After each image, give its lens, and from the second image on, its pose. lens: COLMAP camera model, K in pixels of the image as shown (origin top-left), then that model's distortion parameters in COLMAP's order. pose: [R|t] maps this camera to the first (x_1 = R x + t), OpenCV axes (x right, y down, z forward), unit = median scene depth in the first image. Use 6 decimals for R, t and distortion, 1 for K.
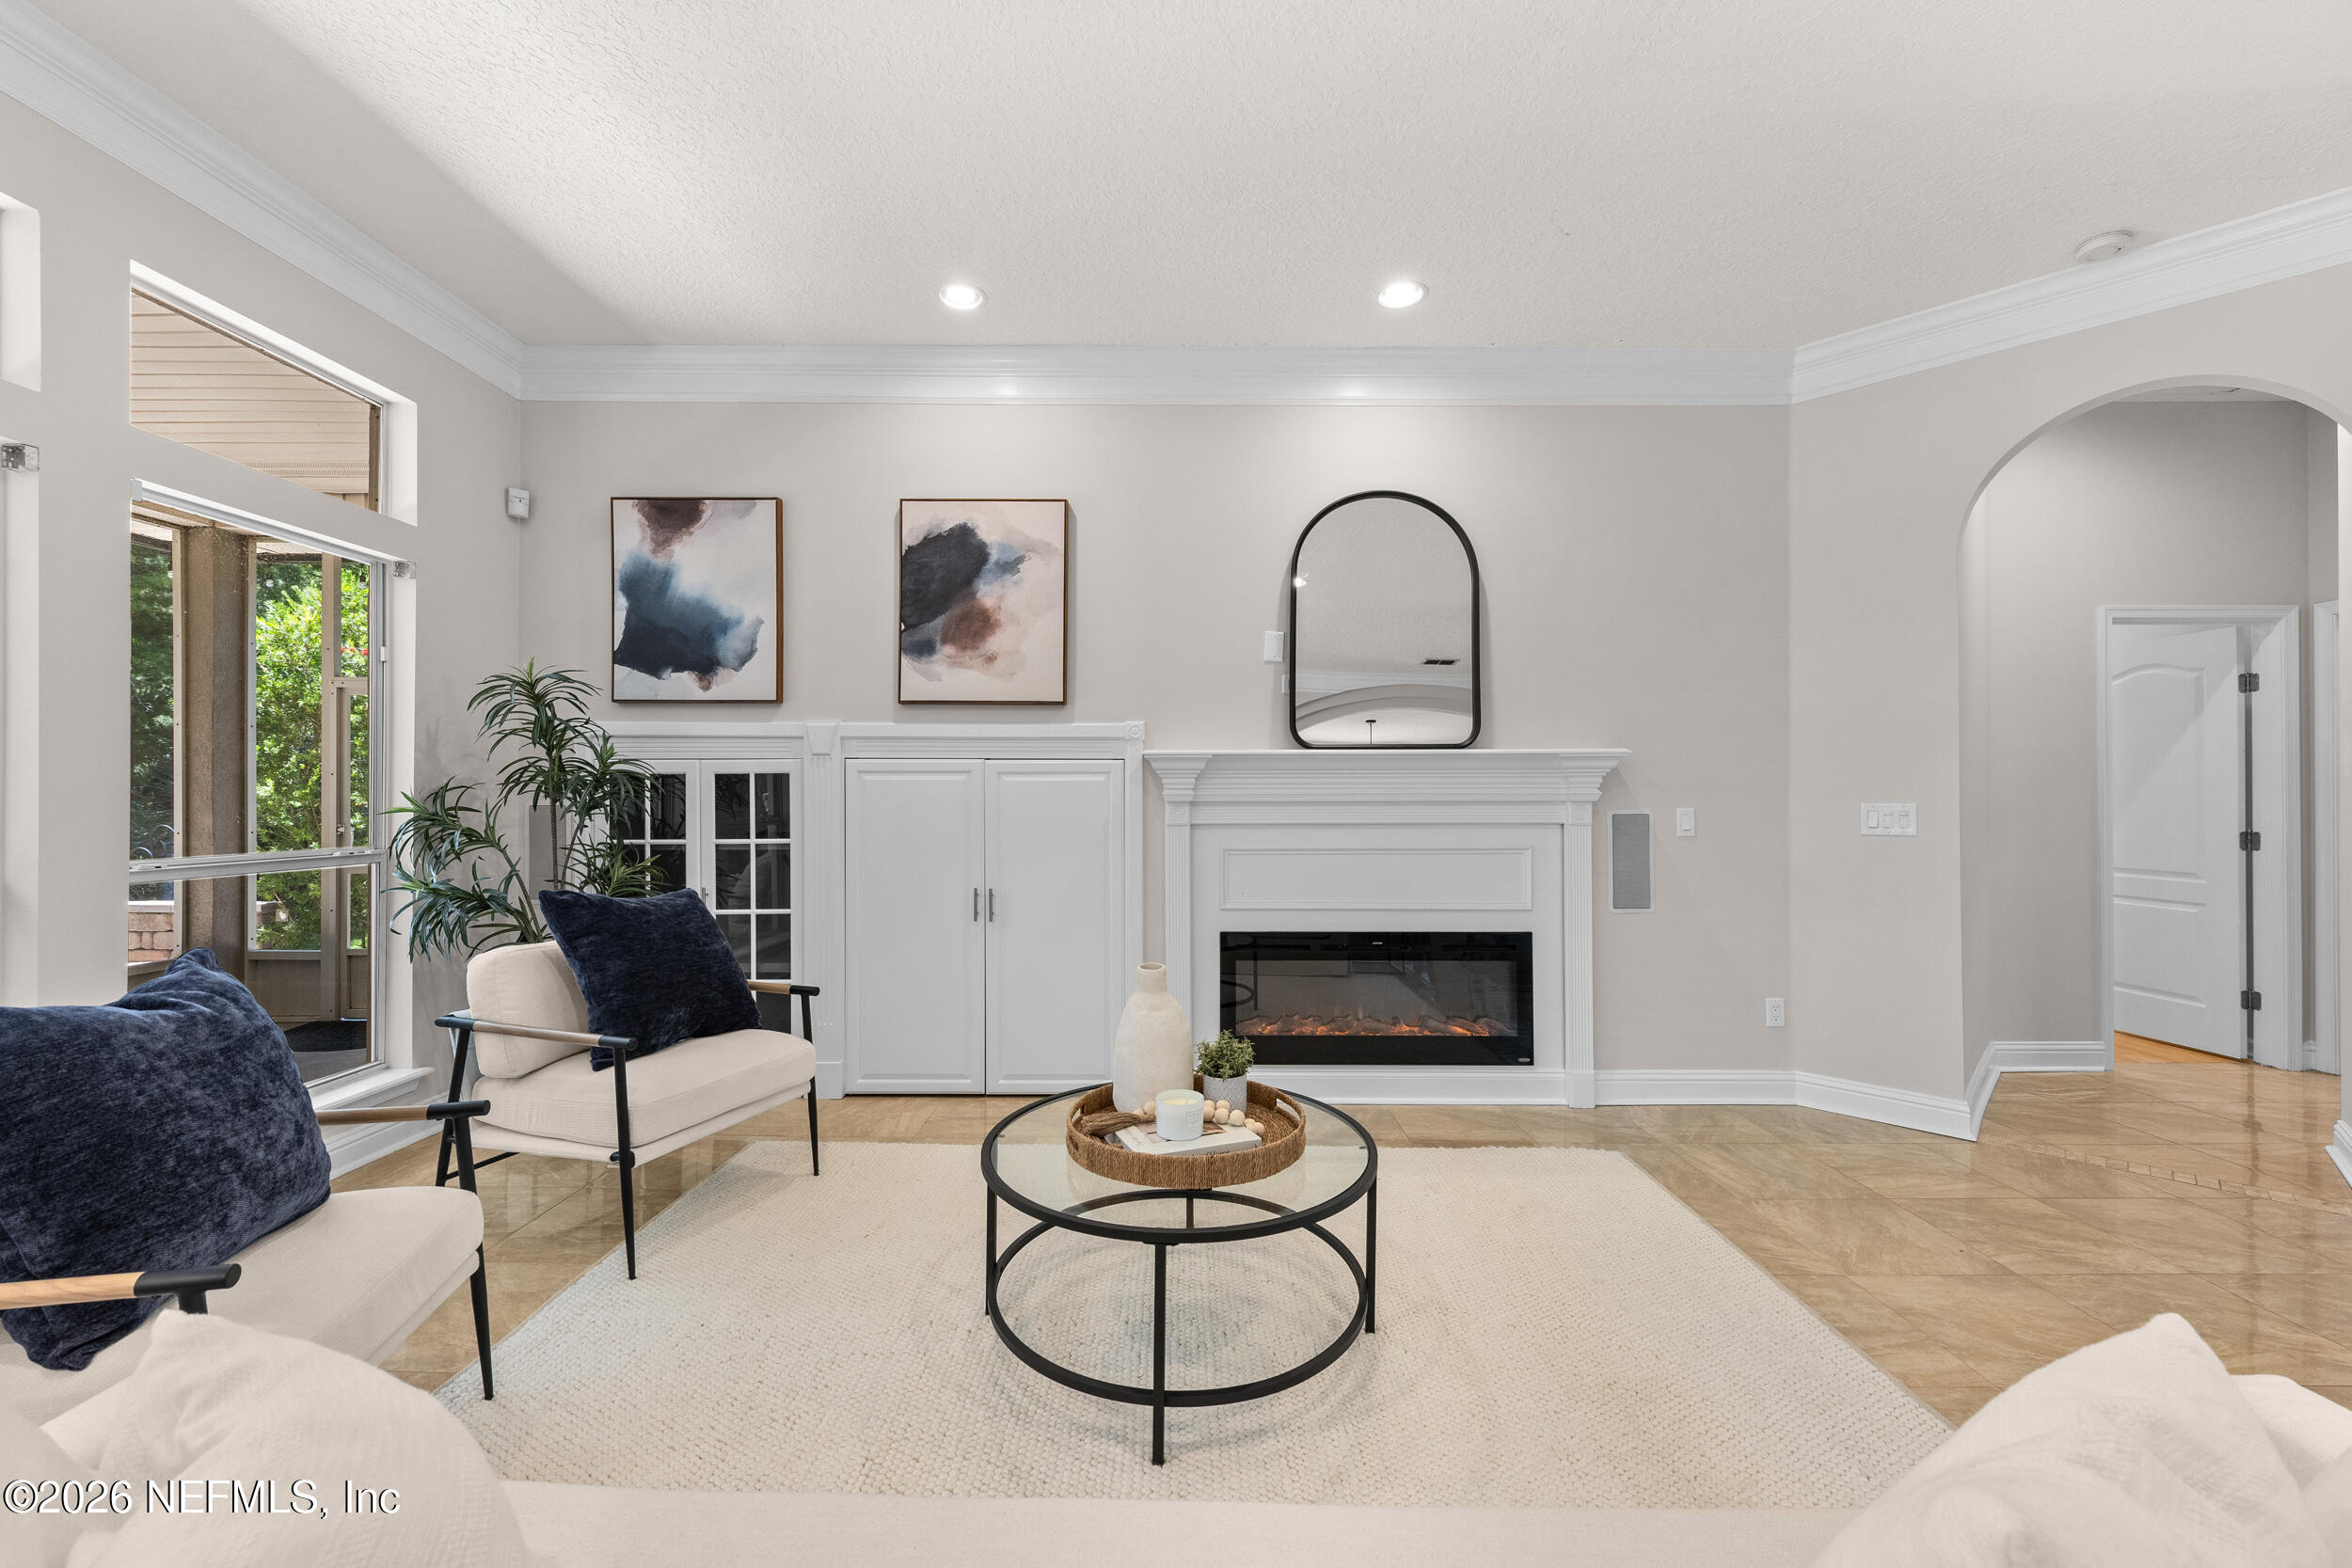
lens RADIAL K [[906.1, 0, 1179.4], [0, 906.1, 787.4], [0, 0, 1]] dist [0.011624, -0.005387]
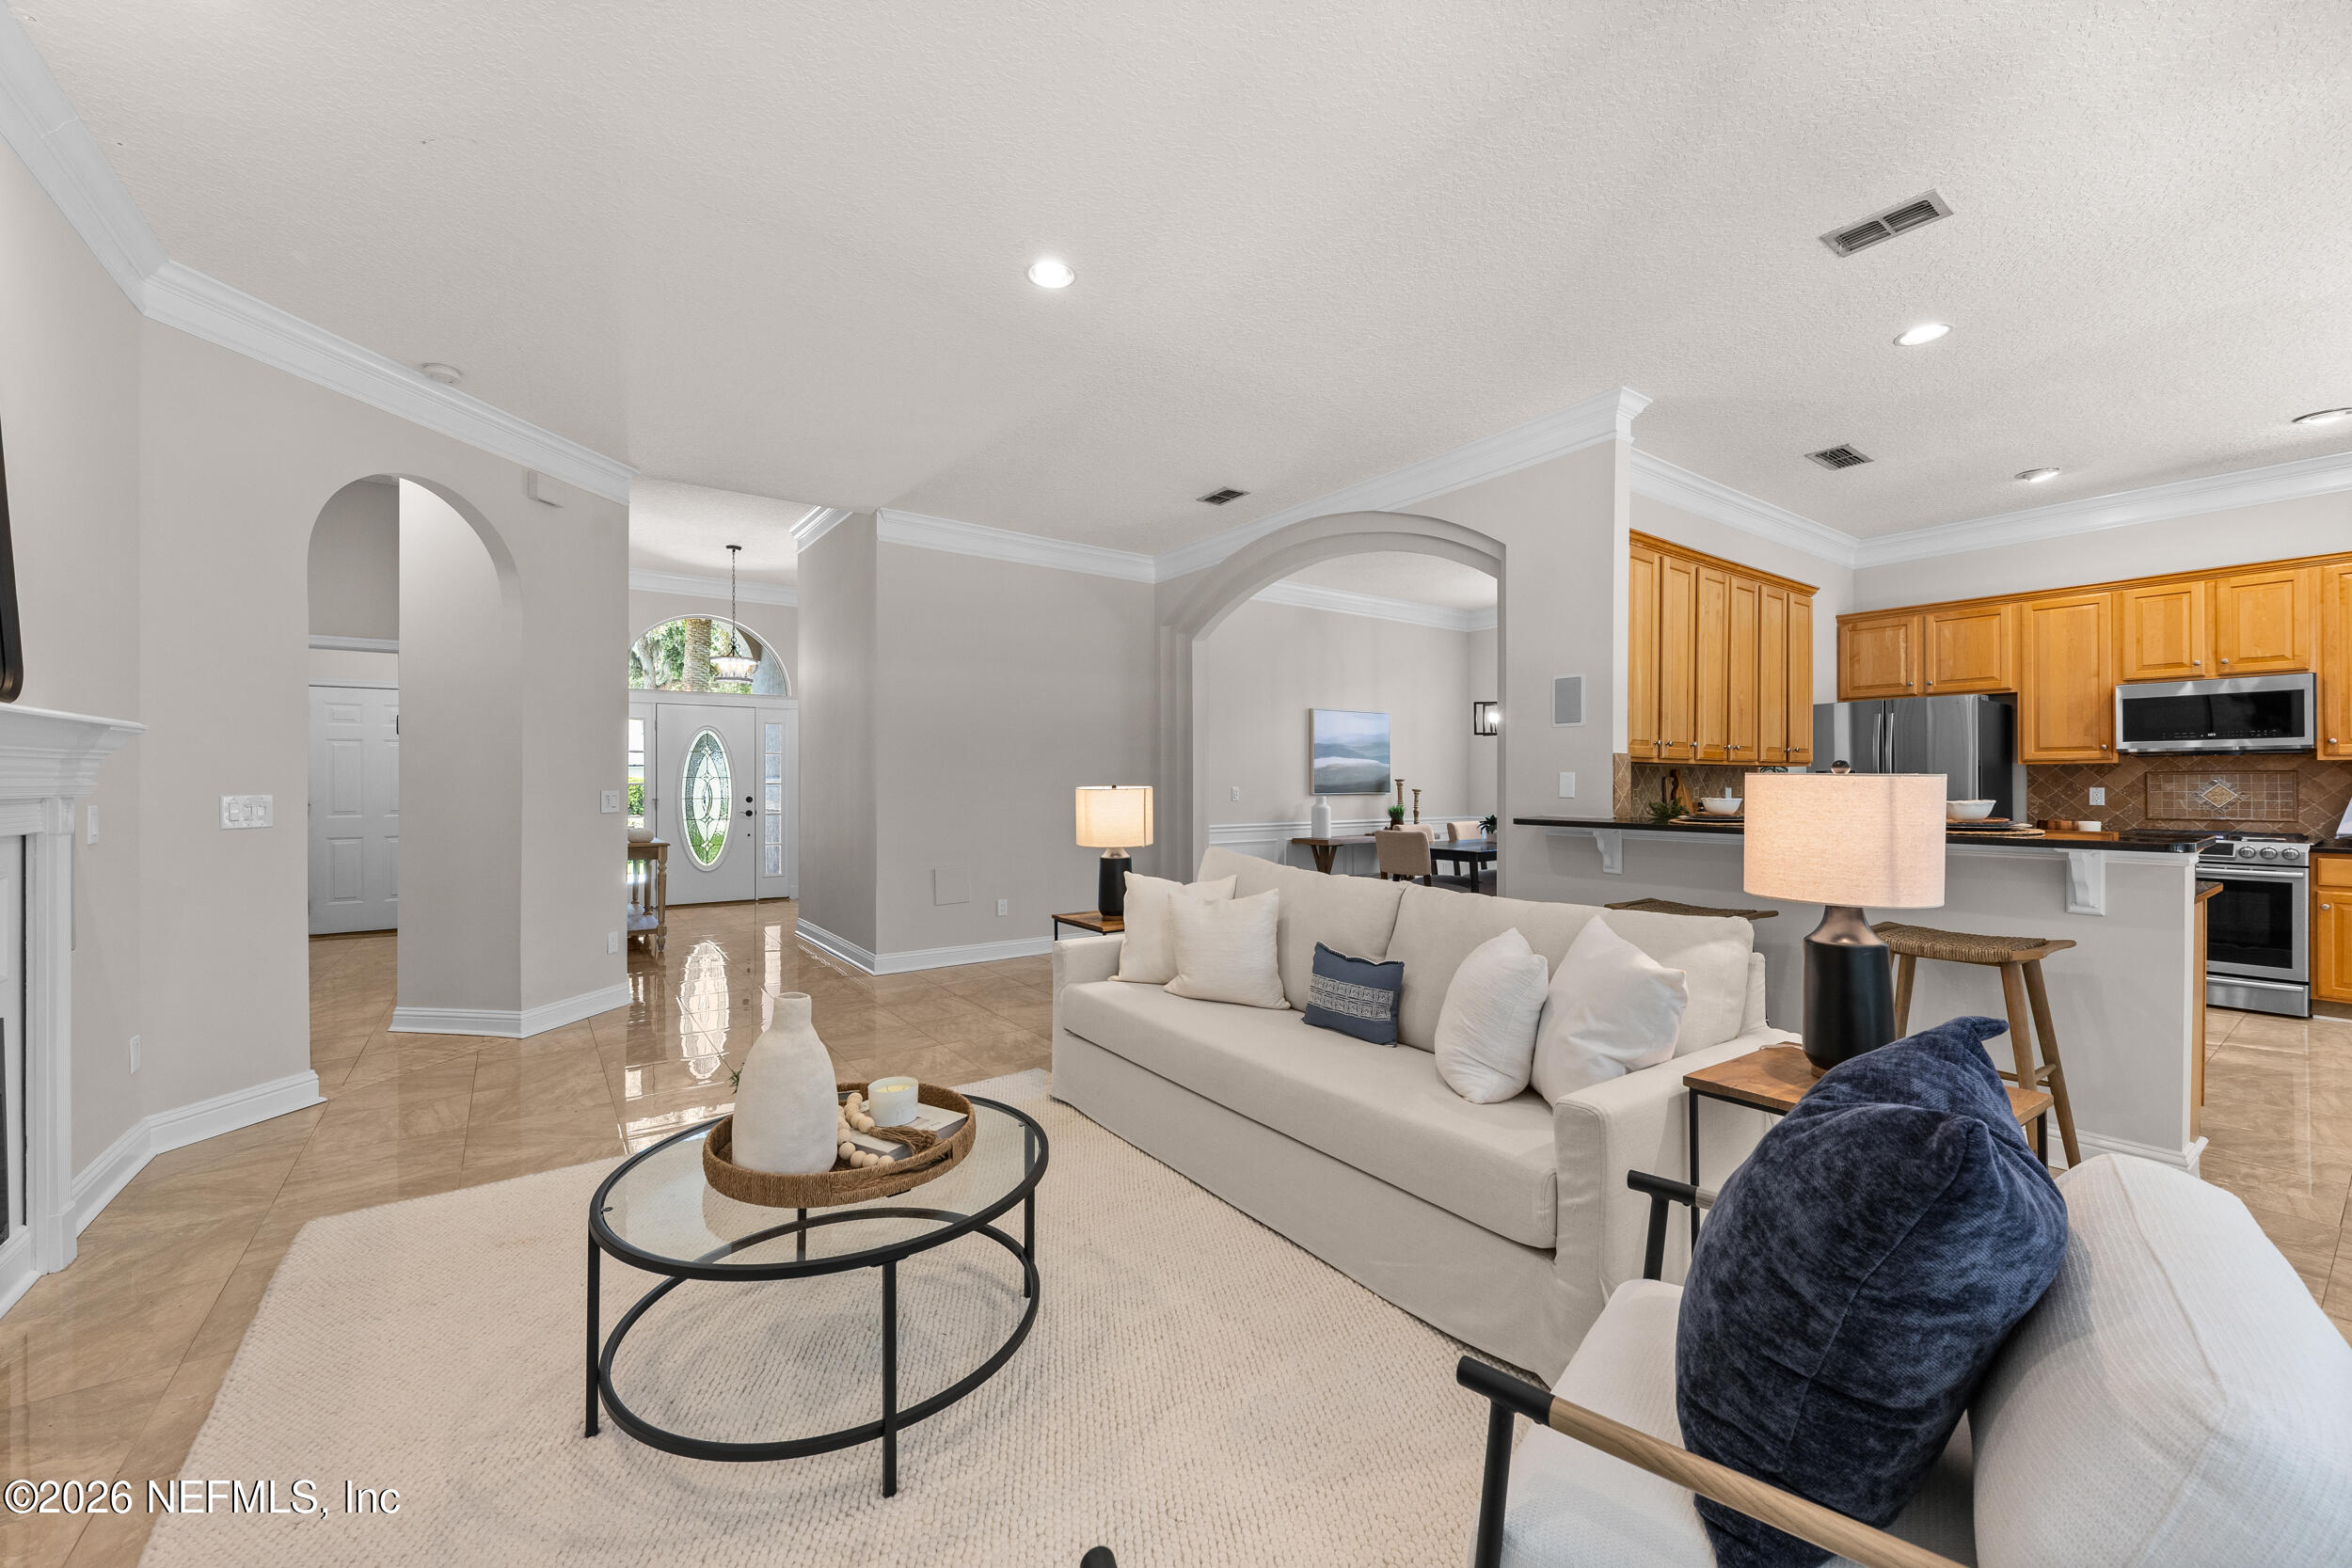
lens RADIAL K [[909.8, 0, 1184.3], [0, 909.8, 780.0], [0, 0, 1]] dist [0.011070, -0.005063]
pose [[-0.595852, 0.001711, 0.803093, -0.559821], [-0.006791, 0.999951, -0.007169, 0.001165], [-0.803066, -0.009726, -0.595811, 0.733603]]
